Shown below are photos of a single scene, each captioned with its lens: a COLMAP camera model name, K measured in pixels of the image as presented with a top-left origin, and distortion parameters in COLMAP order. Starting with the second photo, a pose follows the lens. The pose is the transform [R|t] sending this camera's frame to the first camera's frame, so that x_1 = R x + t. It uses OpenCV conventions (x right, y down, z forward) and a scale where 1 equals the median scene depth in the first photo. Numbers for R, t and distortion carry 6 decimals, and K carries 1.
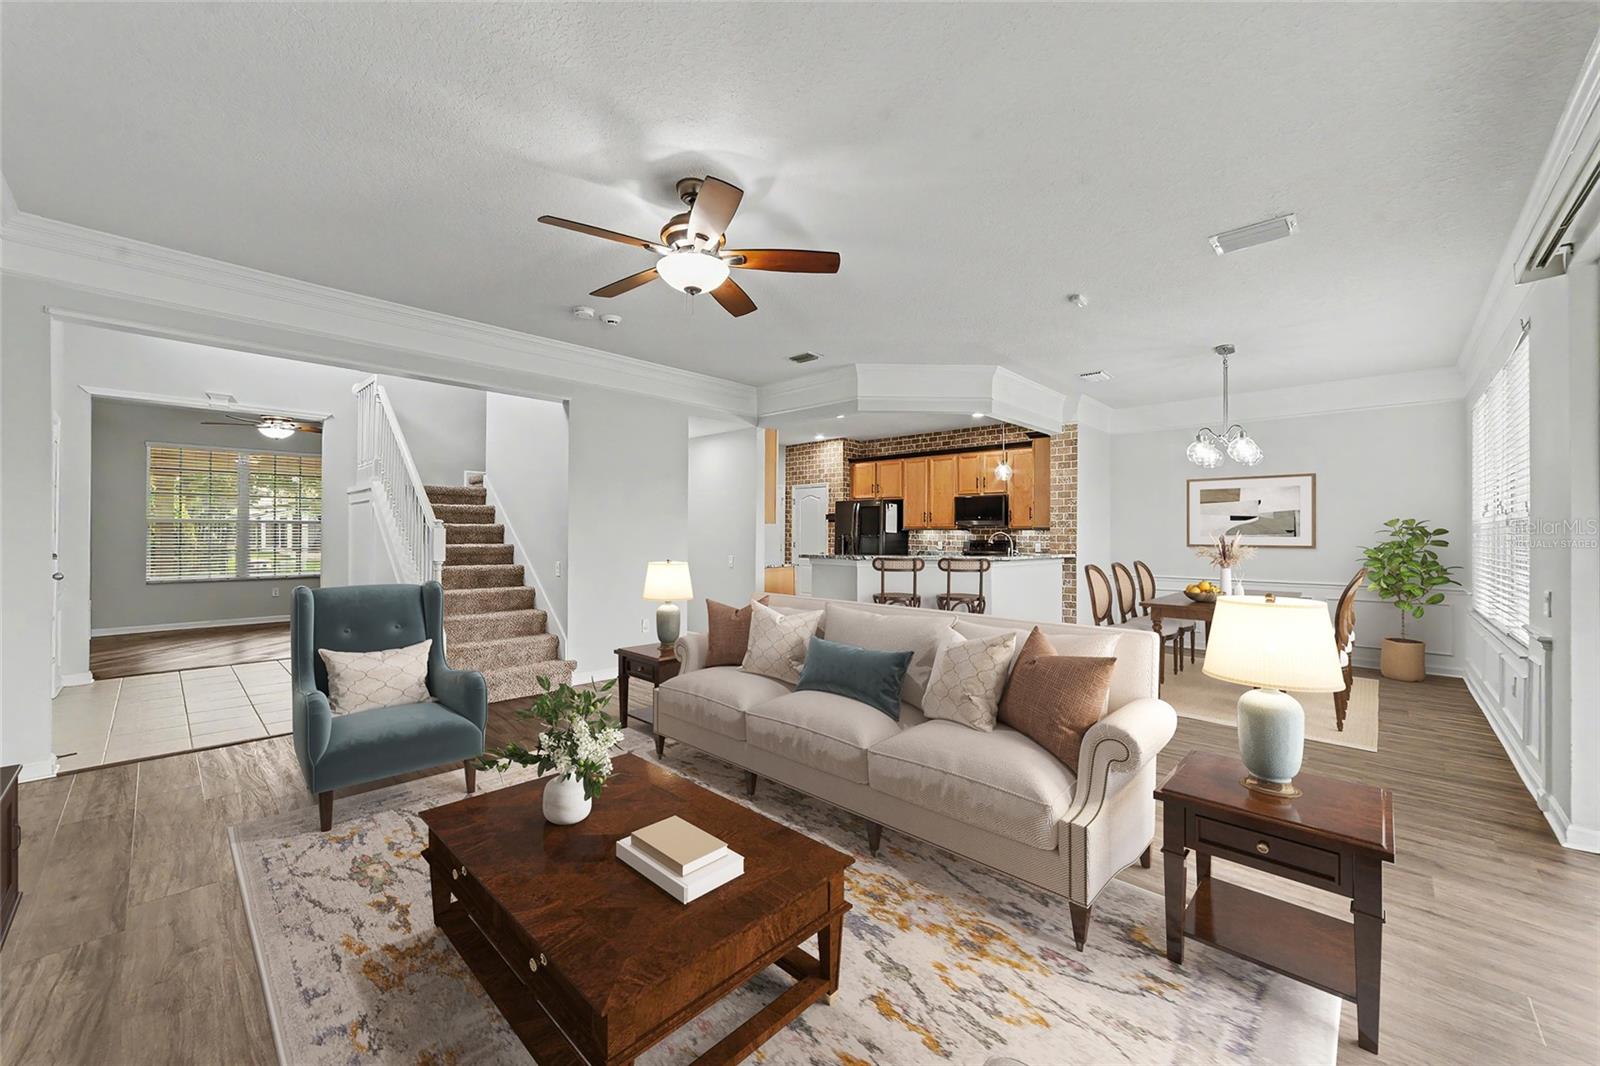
lens RADIAL K [[620.2, 0, 799.7], [0, 620.2, 535.1], [0, 0, 1]] dist [-0.016157, 0.005539]
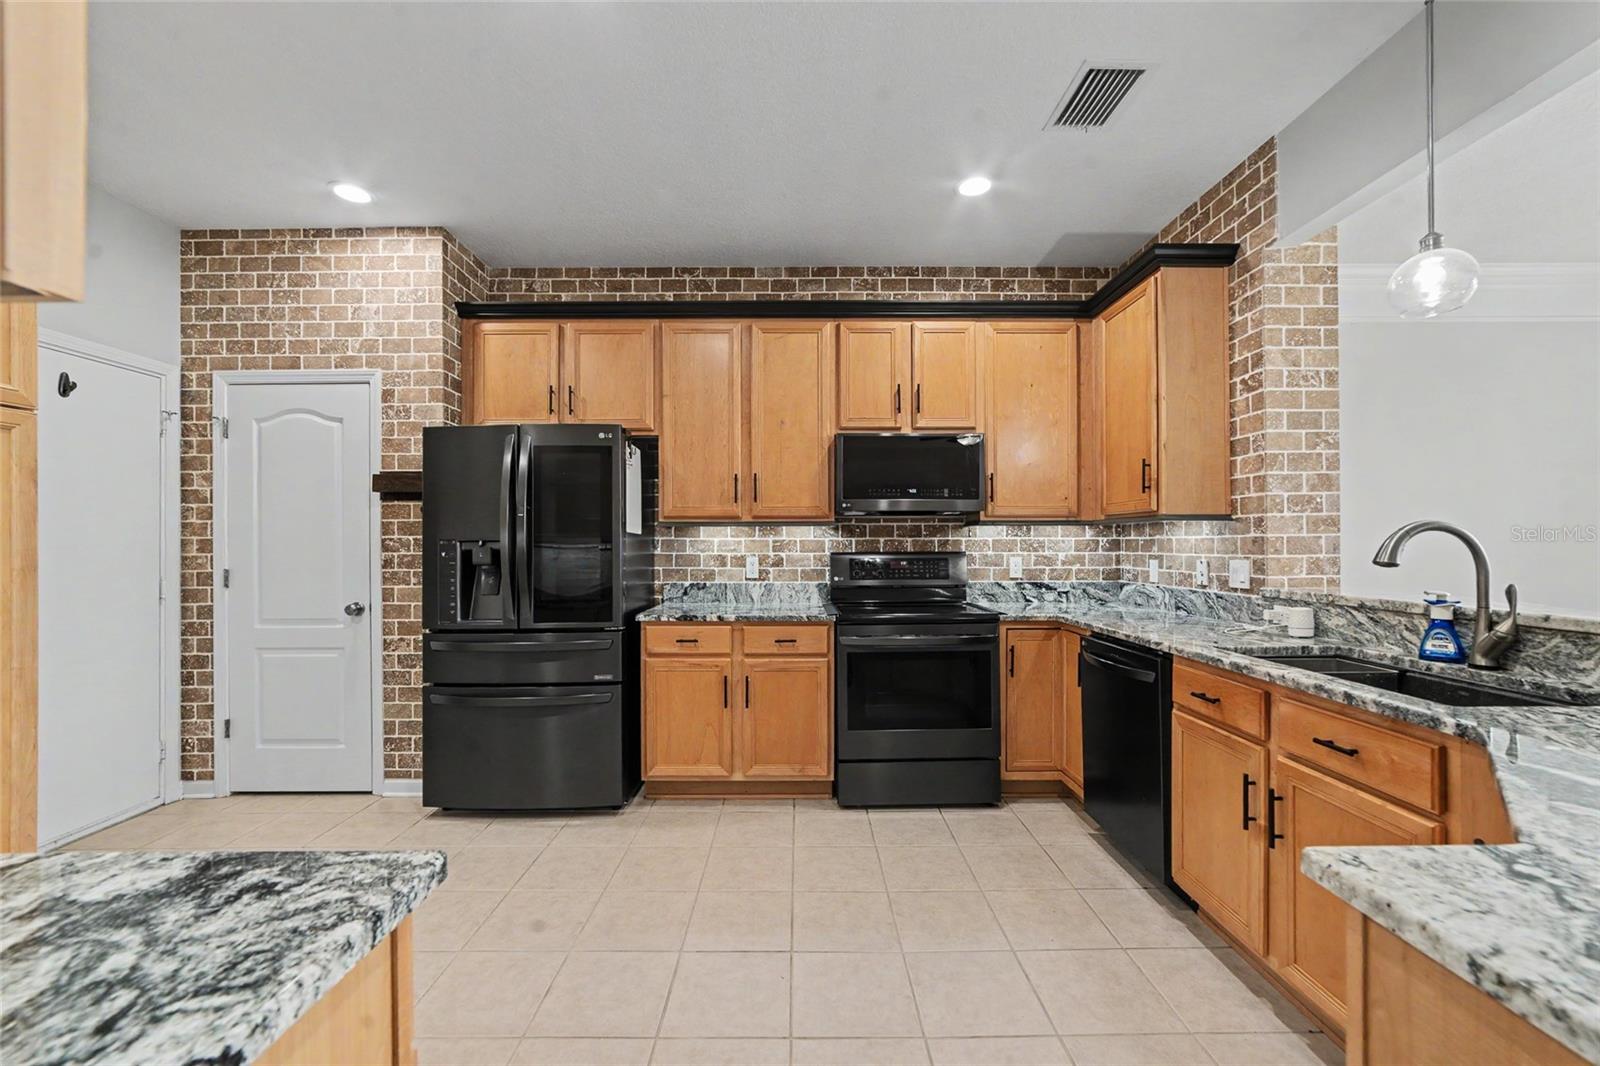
lens RADIAL K [[628.0, 0, 795.3], [0, 628.0, 541.5], [0, 0, 1]] dist [-0.018460, 0.000201]
pose [[0.719368, -0.007899, 0.694584, -0.020701], [0.009504, 0.999954, 0.001528, 0.000391], [-0.694564, 0.005502, 0.719410, 0.716123]]
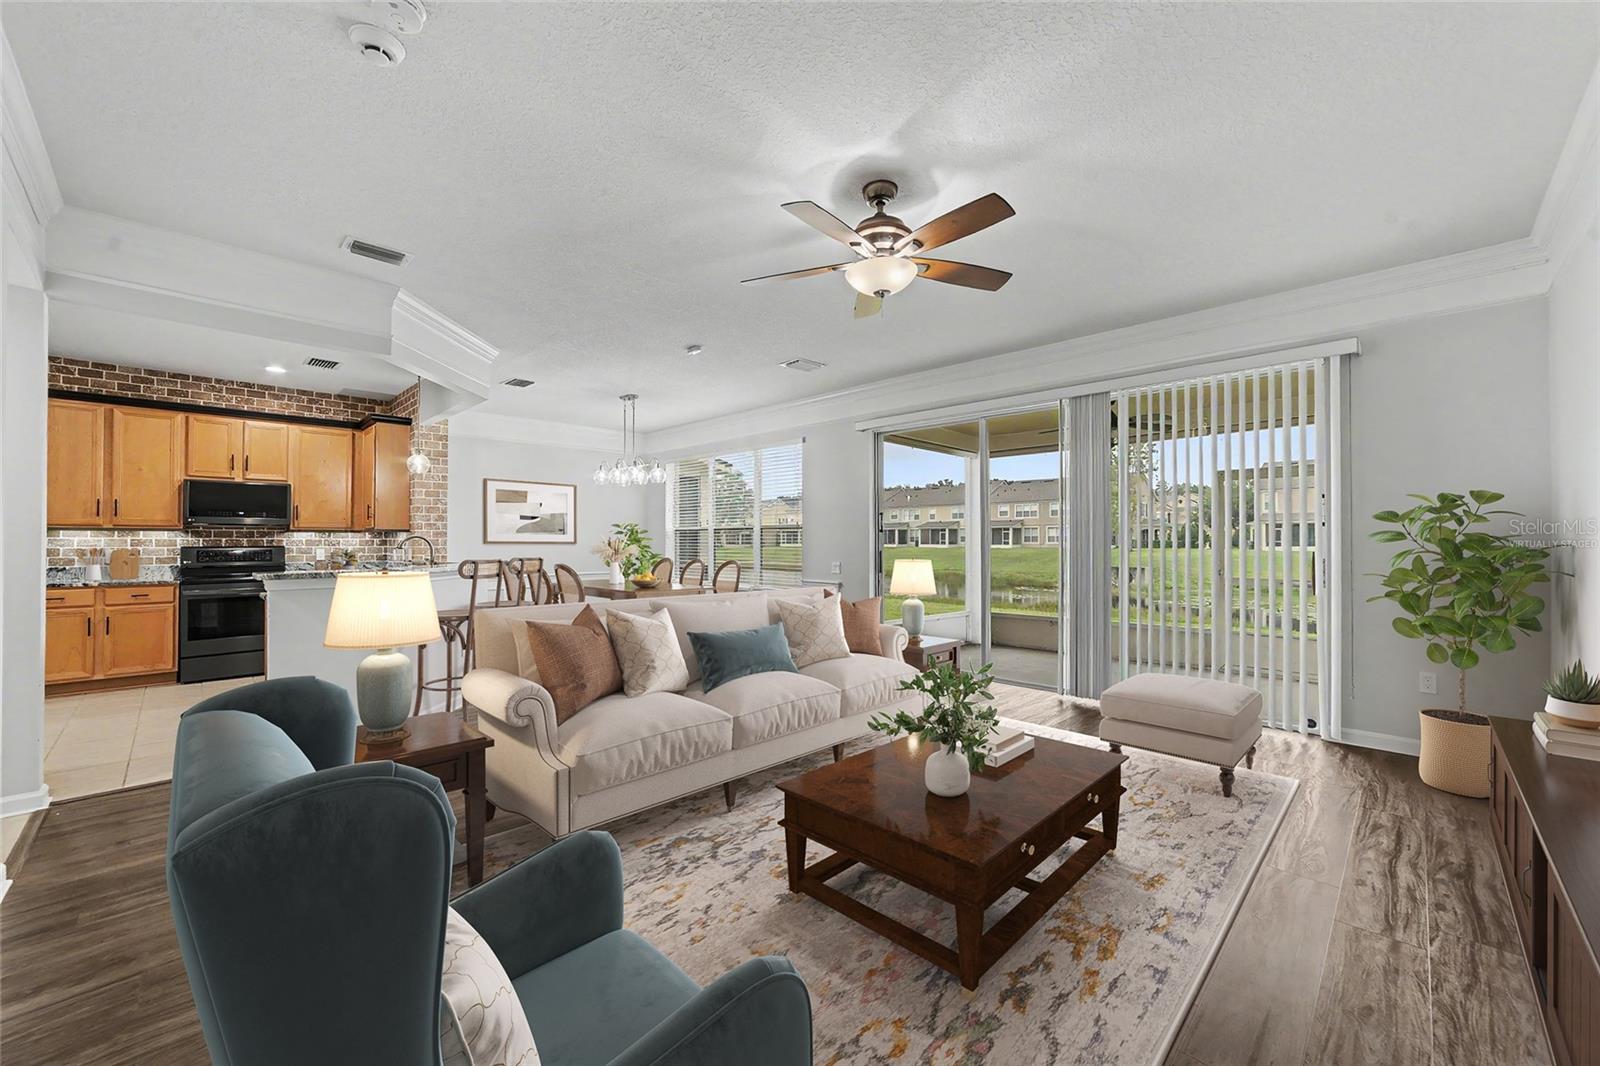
lens RADIAL K [[620.2, 0, 799.7], [0, 620.2, 535.1], [0, 0, 1]] dist [-0.016157, 0.005539]
pose [[0.012154, 0.002313, 0.999923, -0.356037], [0.002553, 0.999994, -0.002344, -0.000899], [-0.999923, 0.002582, 0.012148, 0.339883]]
